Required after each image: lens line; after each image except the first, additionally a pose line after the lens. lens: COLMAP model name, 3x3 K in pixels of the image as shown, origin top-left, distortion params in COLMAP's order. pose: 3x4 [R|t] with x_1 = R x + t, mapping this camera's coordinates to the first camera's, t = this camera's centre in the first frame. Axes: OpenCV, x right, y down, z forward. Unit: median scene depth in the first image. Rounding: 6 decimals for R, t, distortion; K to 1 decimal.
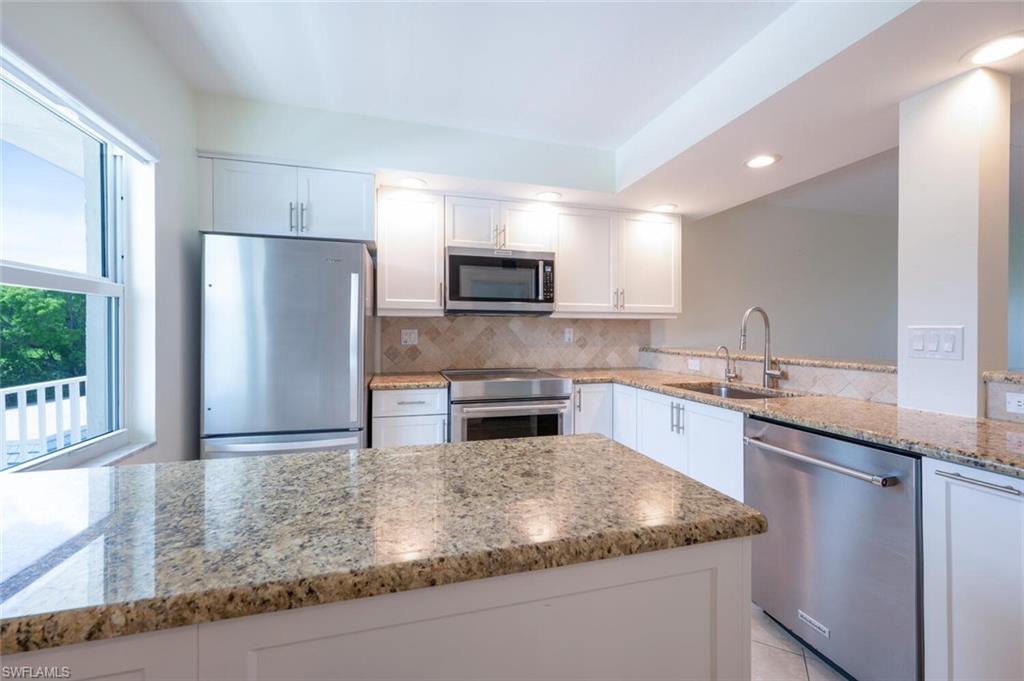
lens RADIAL K [[413.1, 0, 511.5], [0, 413.1, 326.3], [0, 0, 1]] dist [0.000882, 0.000134]
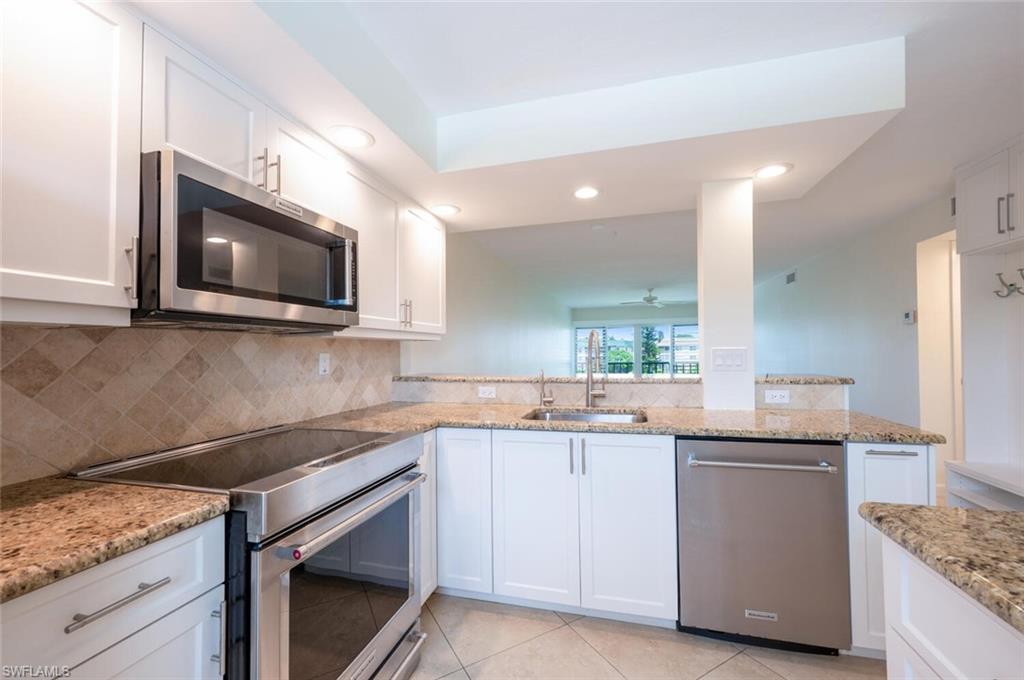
lens RADIAL K [[413.1, 0, 511.5], [0, 413.1, 325.8], [0, 0, 1]] dist [0.000882, 0.000134]
pose [[0.519956, 0.042427, 0.853139, -0.286287], [0.006341, 0.998547, -0.053523, -0.001735], [-0.854169, 0.033239, 0.518932, 0.463491]]
